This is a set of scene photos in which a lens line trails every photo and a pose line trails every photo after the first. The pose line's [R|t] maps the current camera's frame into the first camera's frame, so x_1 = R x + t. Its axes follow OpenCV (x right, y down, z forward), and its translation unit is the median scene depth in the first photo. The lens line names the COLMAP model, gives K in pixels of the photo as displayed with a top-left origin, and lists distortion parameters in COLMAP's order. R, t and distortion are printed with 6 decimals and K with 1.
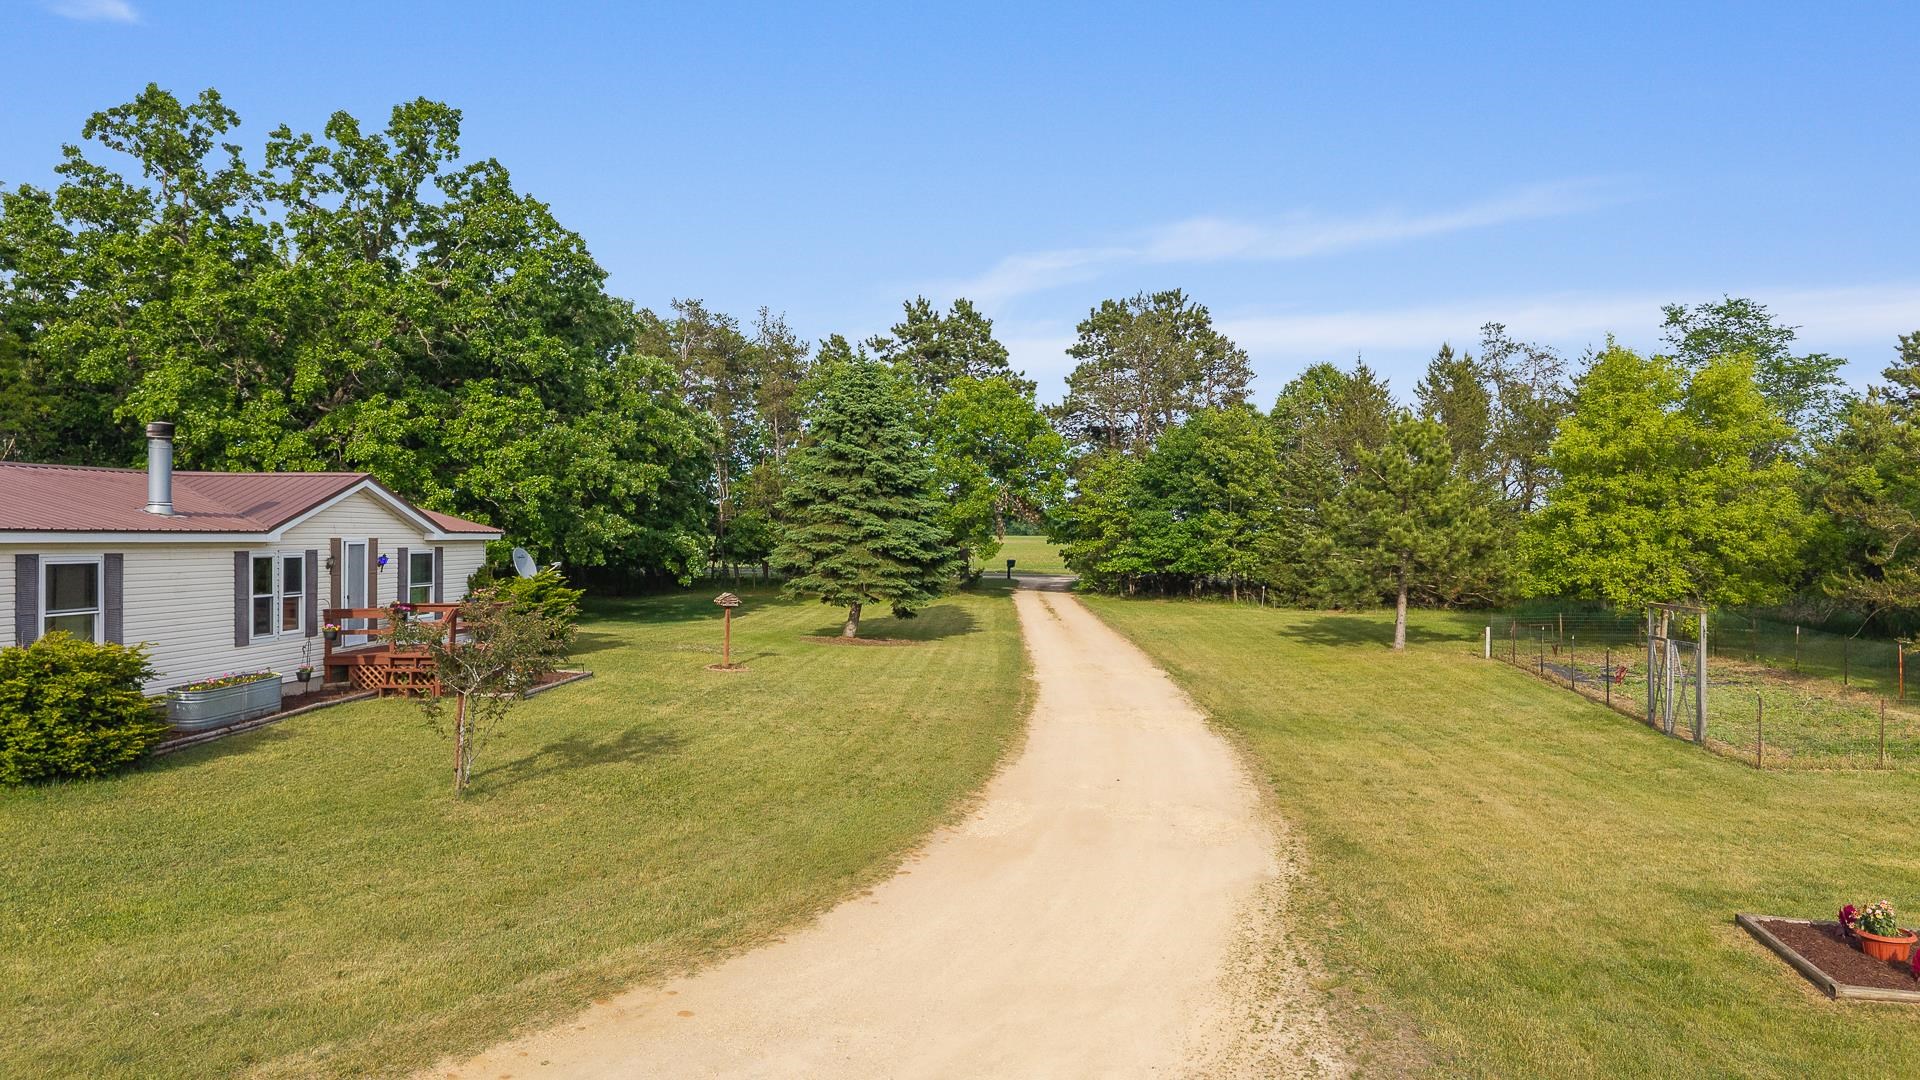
lens RADIAL K [[1313.5, 0, 960.0], [0, 1313.5, 540.0], [0, 0, 1]] dist [0.146606, -0.188827]
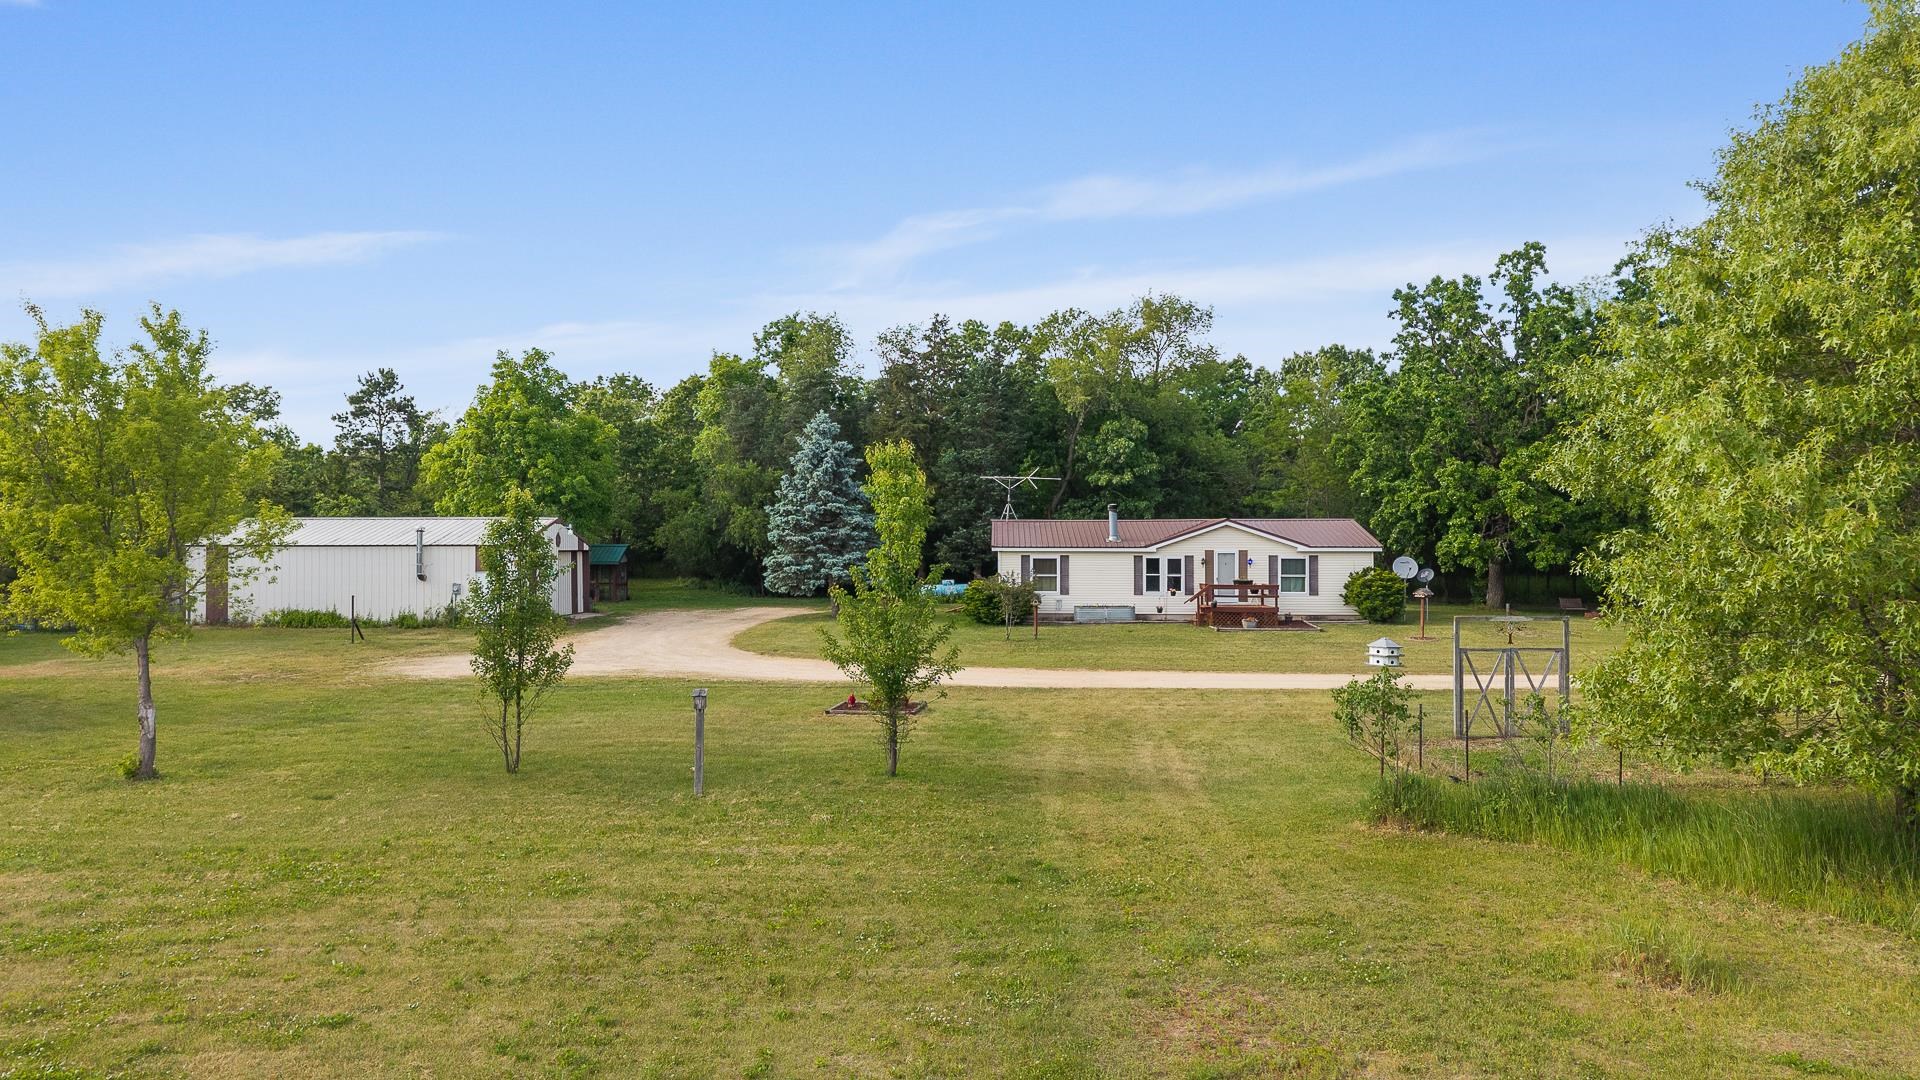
lens RADIAL K [[1313.5, 0, 960.0], [0, 1313.5, 540.0], [0, 0, 1]] dist [0.146606, -0.188827]
pose [[0.077993, -0.009862, -0.996905, 1.727764], [-0.003083, 0.999944, -0.010134, 0.005465], [0.996949, 0.003864, 0.077958, 0.484157]]
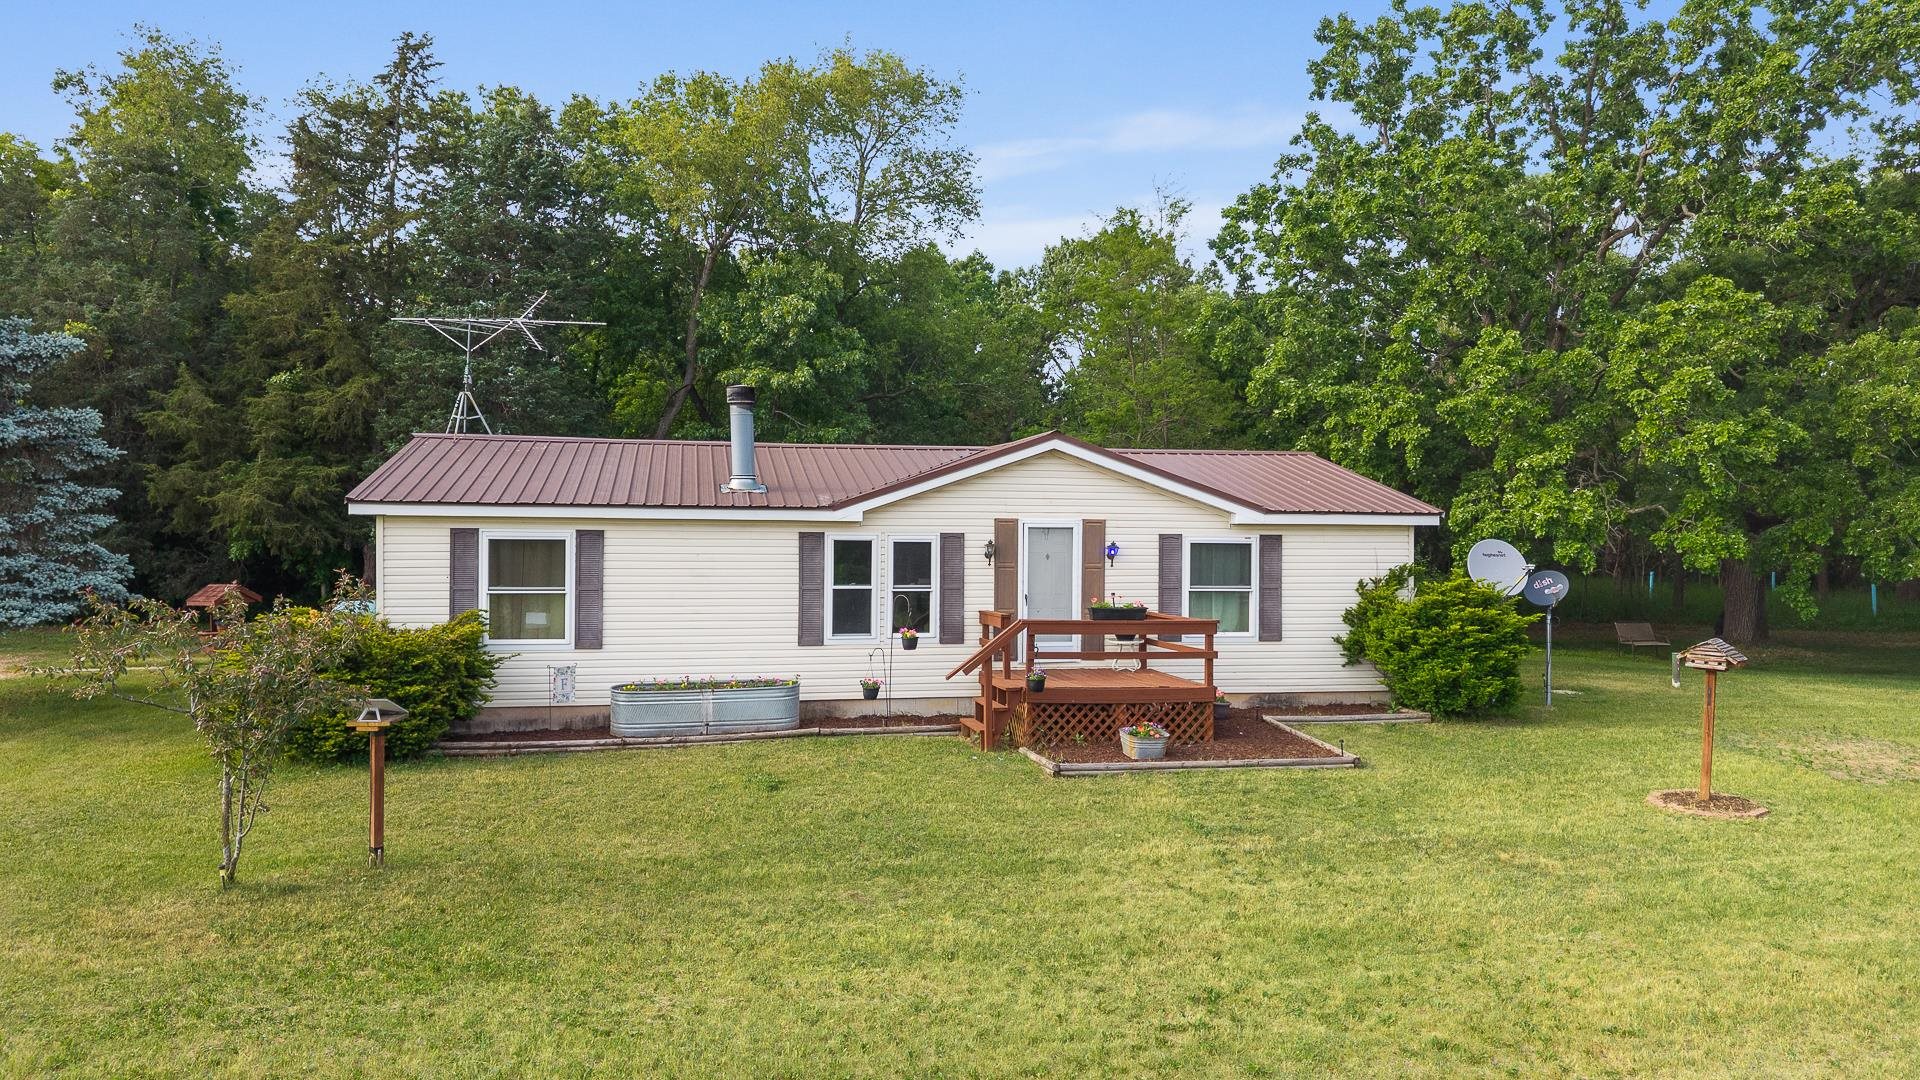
lens RADIAL K [[1313.5, 0, 960.0], [0, 1313.5, 540.0], [0, 0, 1]] dist [0.146606, -0.188827]
pose [[0.300376, 0.000809, -0.953820, 0.267574], [-0.008681, 0.999961, -0.001886, 0.013585], [0.953781, 0.008847, 0.300372, 0.815647]]
